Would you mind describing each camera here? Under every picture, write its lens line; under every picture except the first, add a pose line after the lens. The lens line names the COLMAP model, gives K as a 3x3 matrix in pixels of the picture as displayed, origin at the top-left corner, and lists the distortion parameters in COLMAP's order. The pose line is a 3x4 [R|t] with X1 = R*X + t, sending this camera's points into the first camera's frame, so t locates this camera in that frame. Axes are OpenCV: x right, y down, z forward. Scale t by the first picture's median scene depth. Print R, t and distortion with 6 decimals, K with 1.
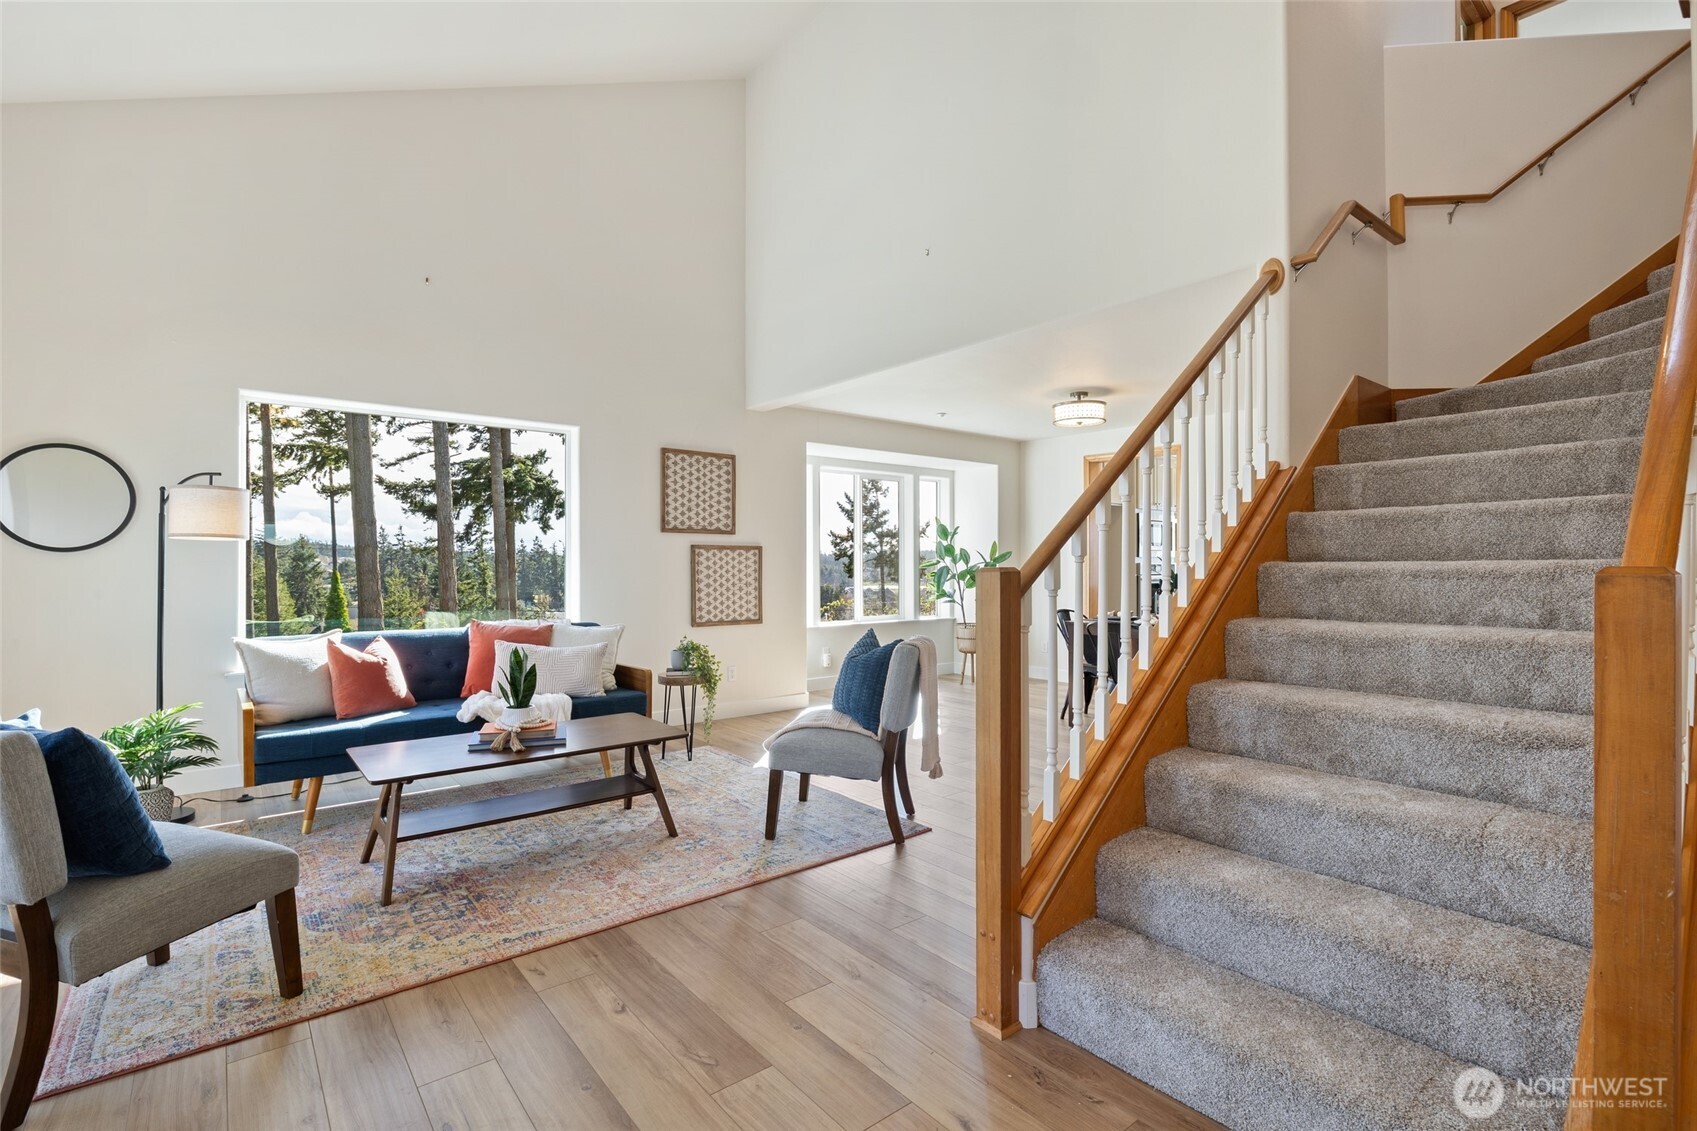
lens RADIAL K [[790.5, 0, 847.1], [0, 790.5, 565.4], [0, 0, 1]] dist [-0.011548, 0.003067]
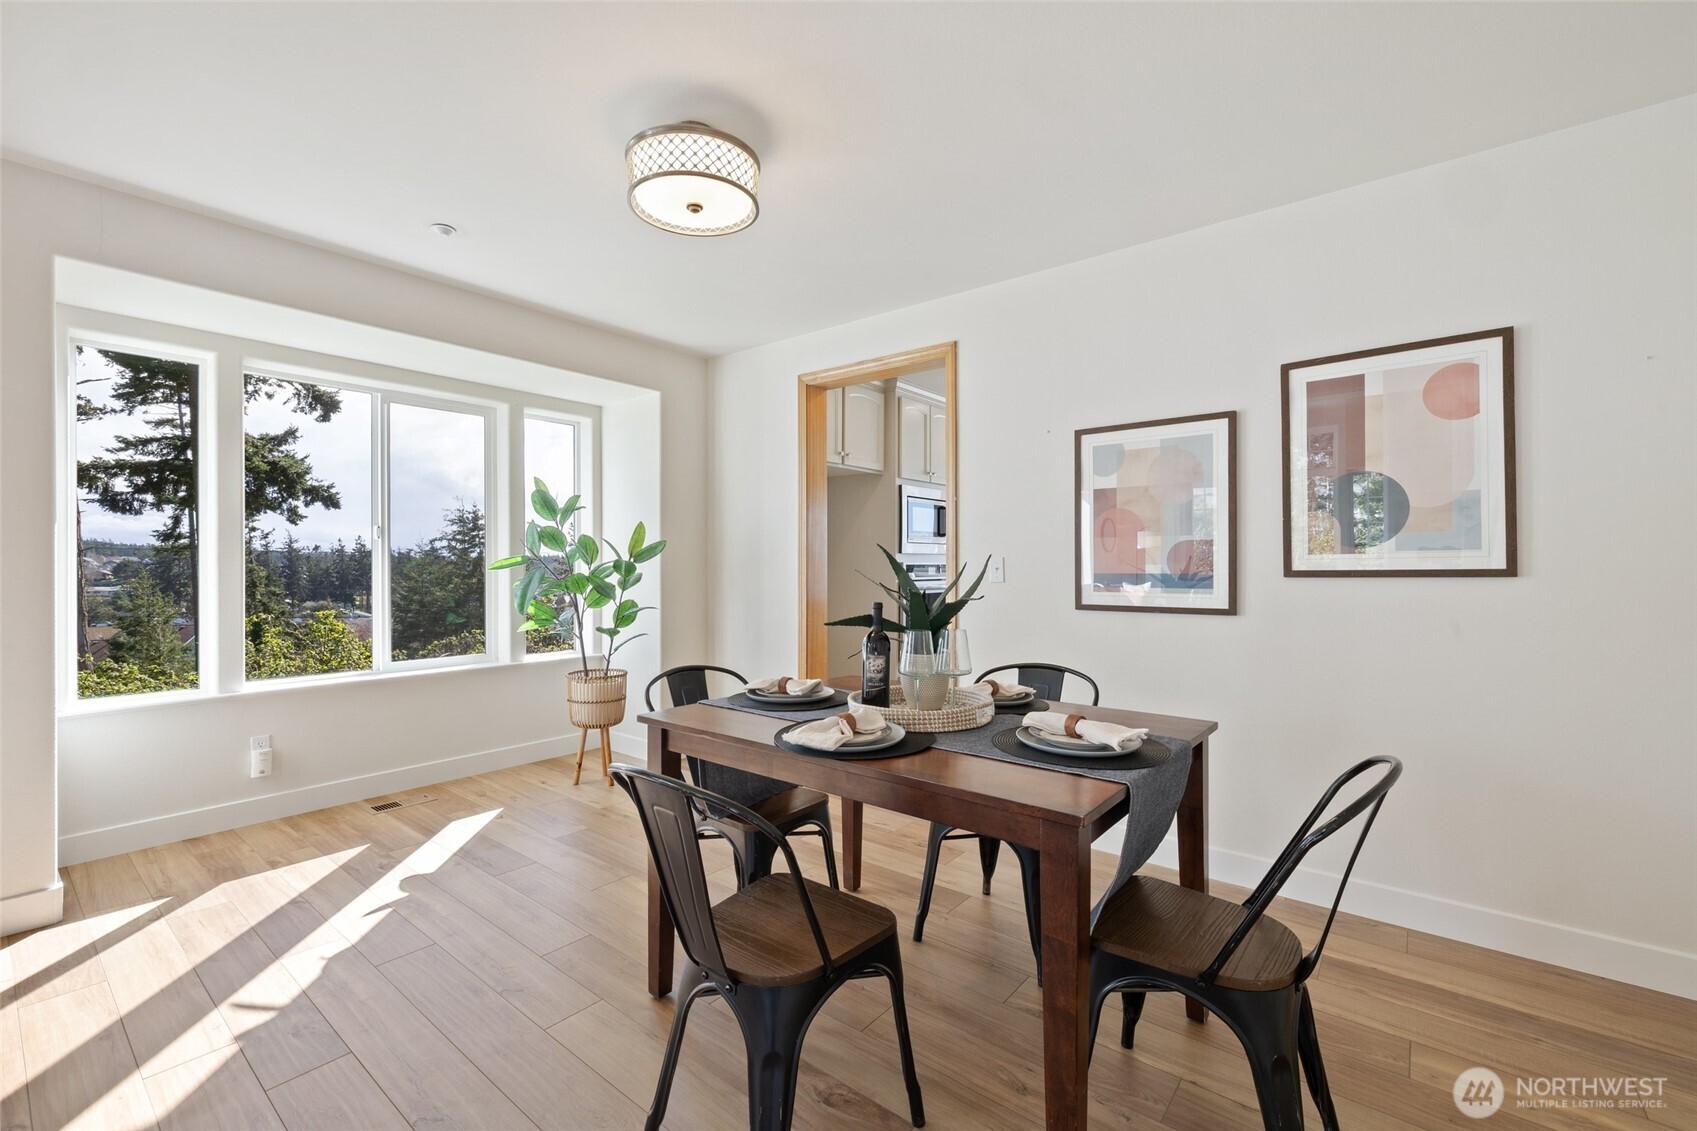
lens RADIAL K [[716.2, 0, 847.8], [0, 716.2, 567.0], [0, 0, 1]] dist [-0.000138, -0.000593]
pose [[0.978408, 0.000838, 0.206680, 0.393792], [-0.001269, 0.999997, 0.001953, -0.000811], [-0.206678, -0.002173, 0.978407, 0.840486]]
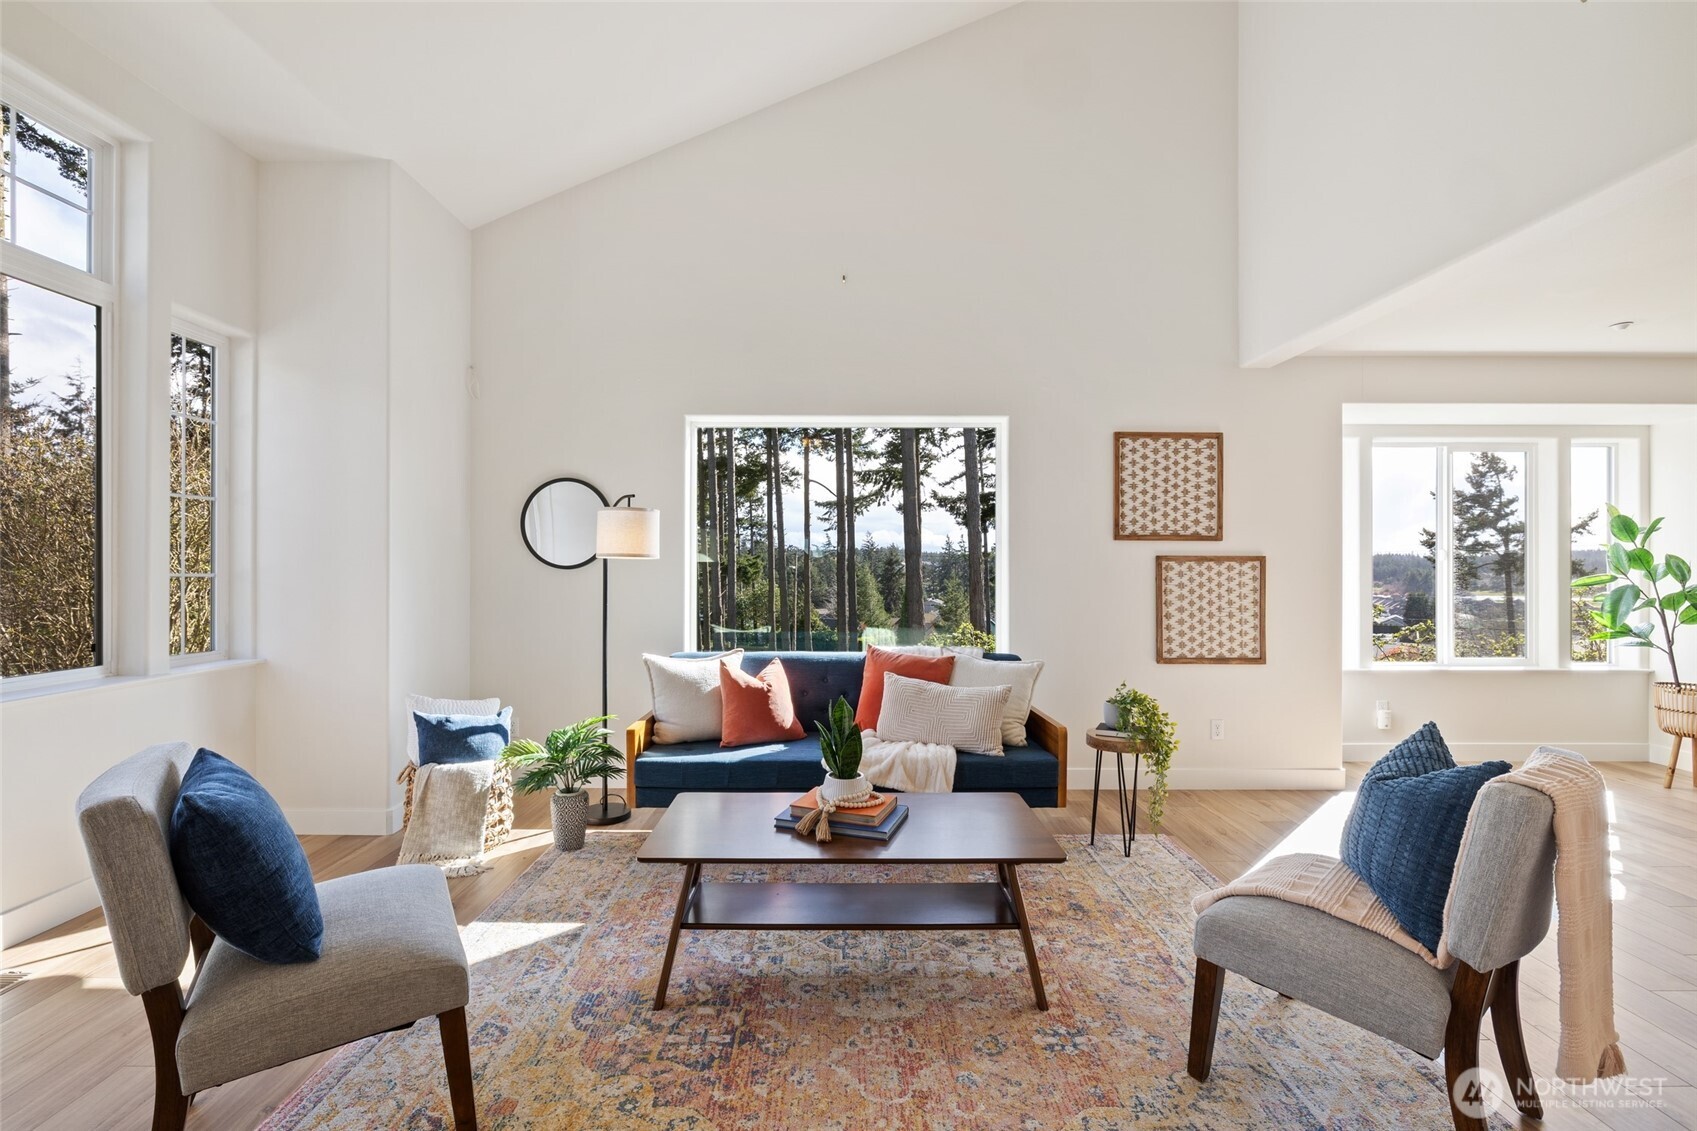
lens RADIAL K [[759.0, 0, 836.5], [0, 759.0, 567.7], [0, 0, 1]] dist [-0.011388, 0.003393]
pose [[0.773984, 0.002759, -0.633199, 0.035890], [-0.003286, 0.999995, 0.000339, -0.018186], [0.633197, 0.001818, 0.773989, 0.317540]]
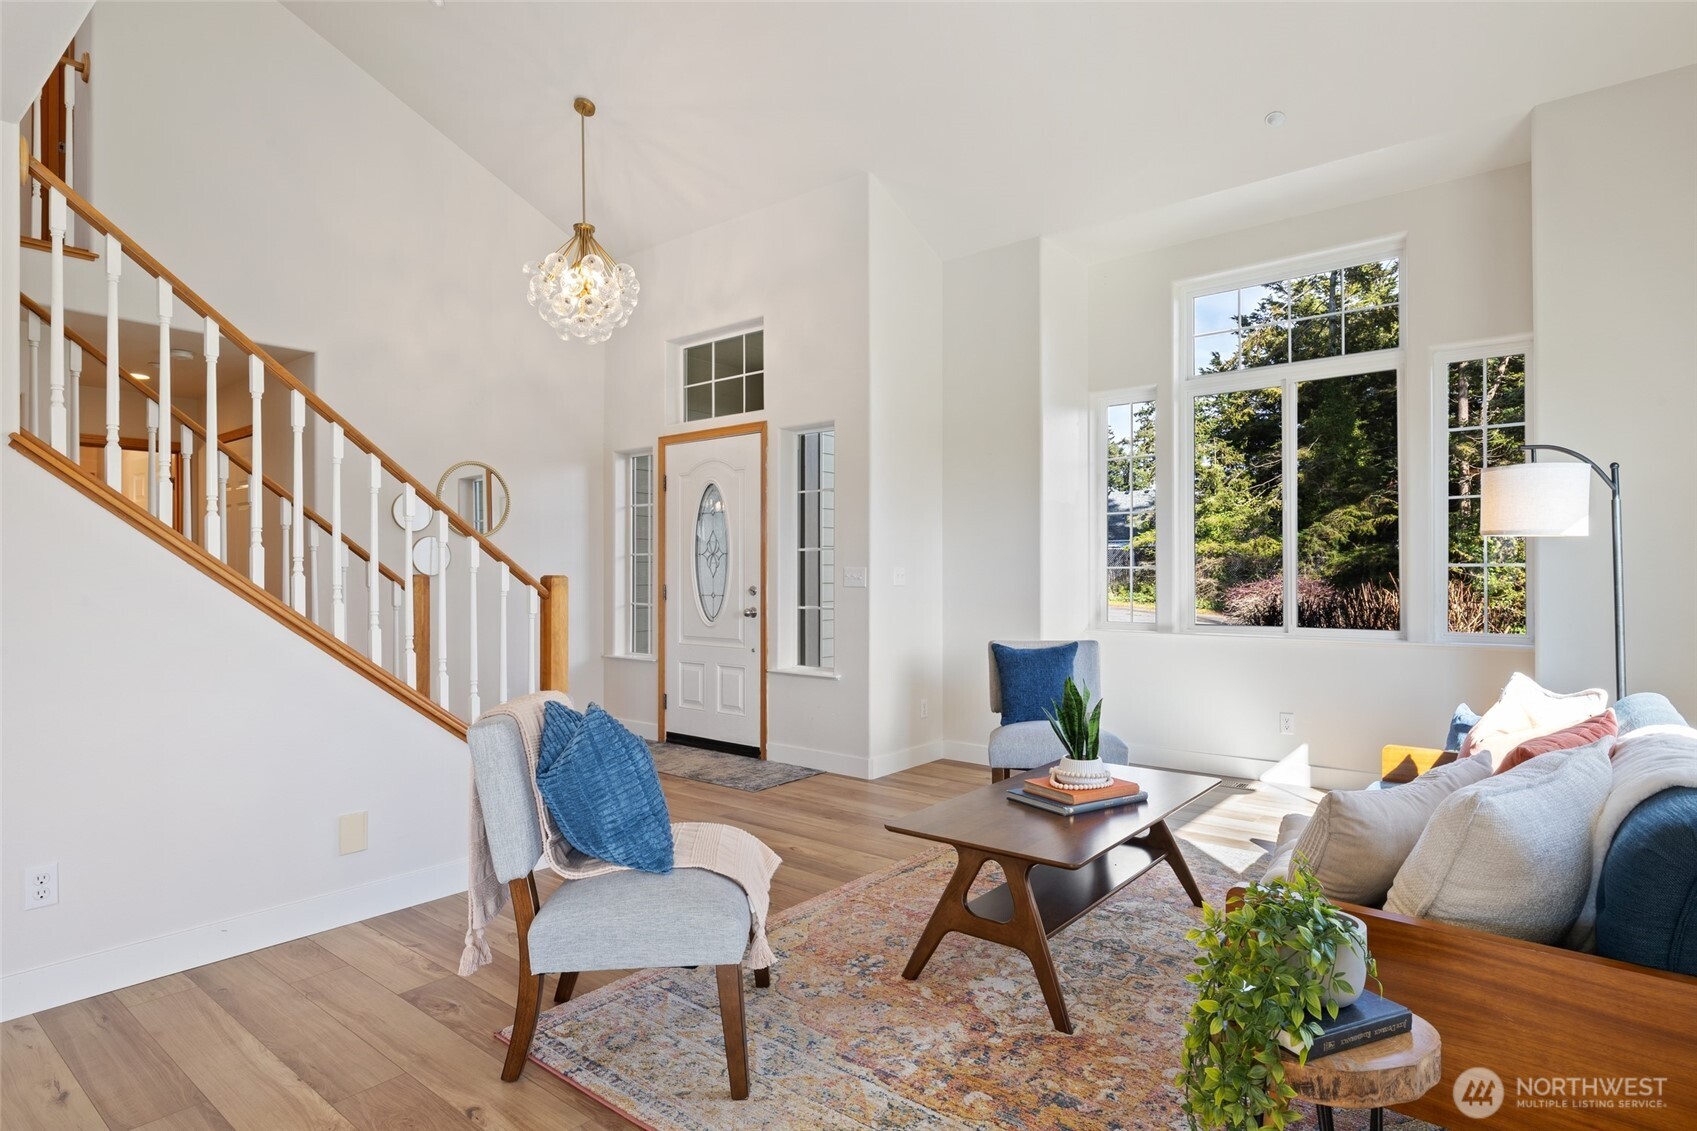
lens RADIAL K [[886.1, 0, 838.0], [0, 886.1, 569.0], [0, 0, 1]] dist [0.004068, 0.000190]
pose [[-0.980036, 0.003297, -0.198793, -0.009105], [0.004644, 0.999969, -0.006309, 0.000465], [0.198766, -0.007106, -0.980021, 1.362357]]
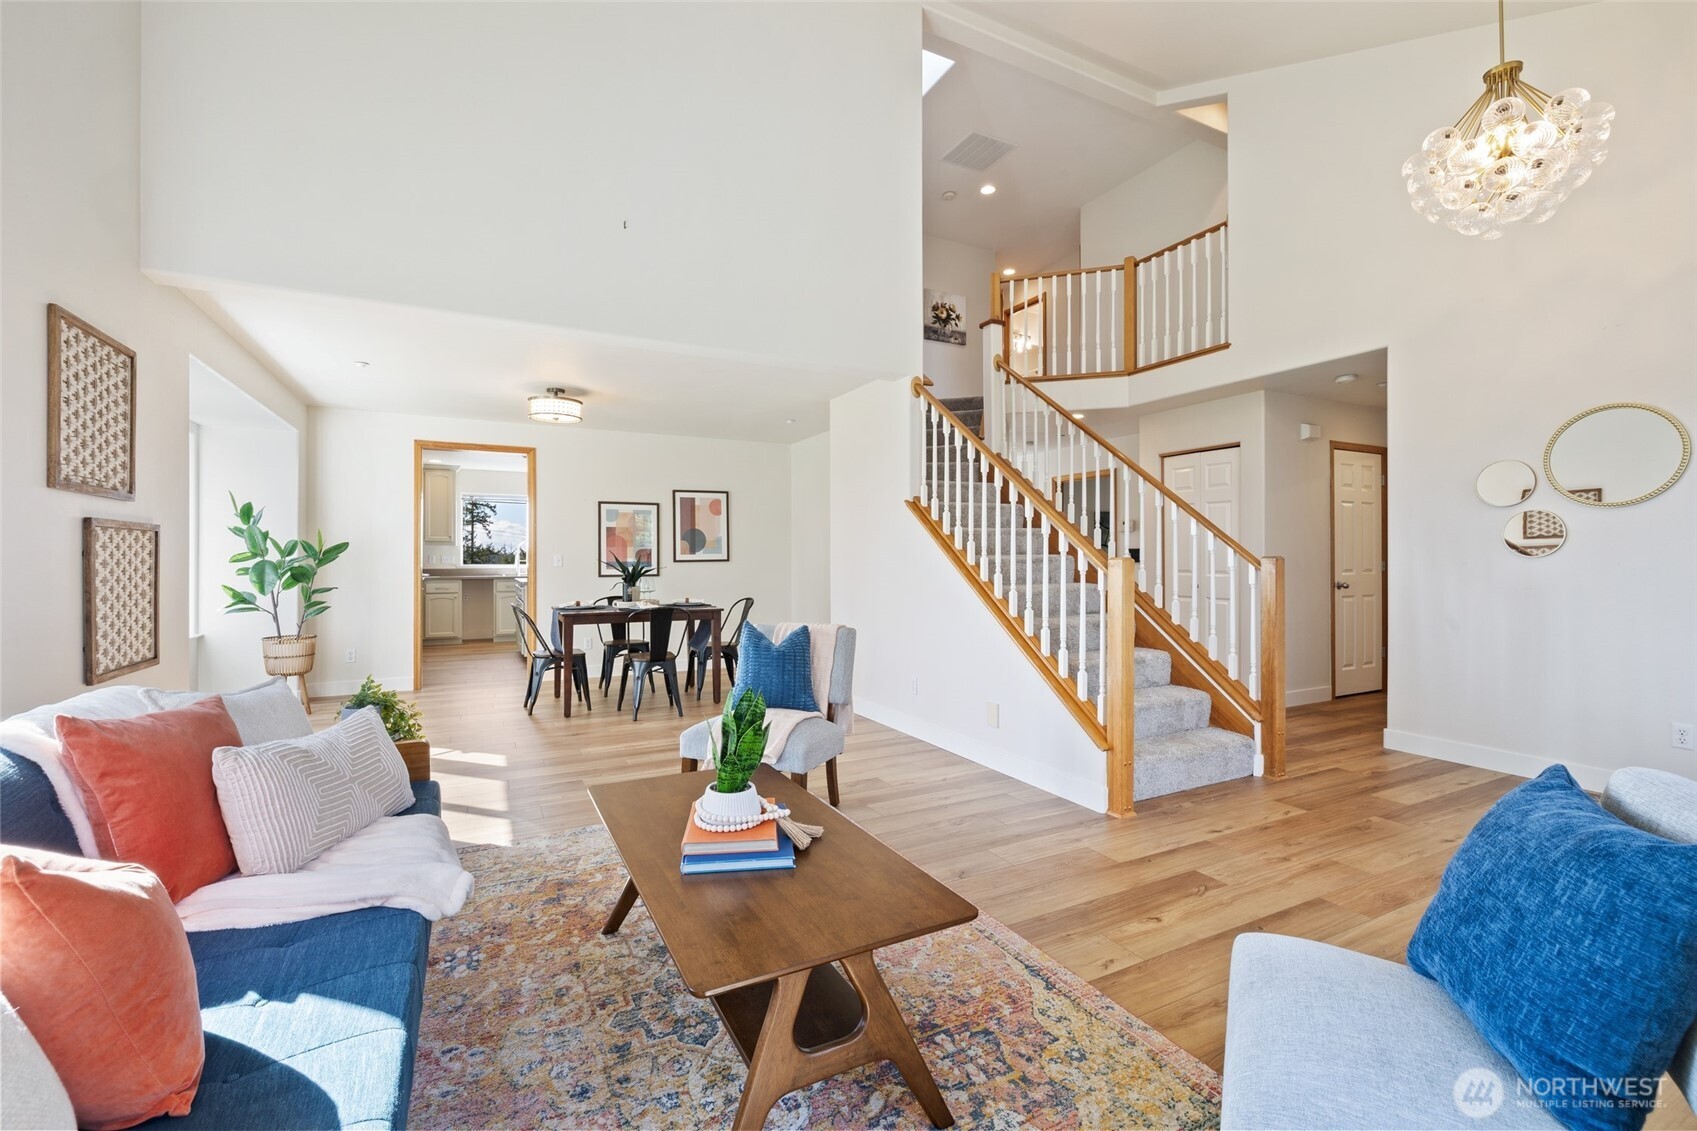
lens RADIAL K [[716.2, 0, 840.4], [0, 716.2, 555.3], [0, 0, 1]] dist [-0.000138, -0.000593]
pose [[0.200608, 0.004208, 0.979662, -0.714934], [0.003509, 0.999981, -0.005014, 0.001740], [-0.979665, 0.004443, 0.200590, 0.607419]]
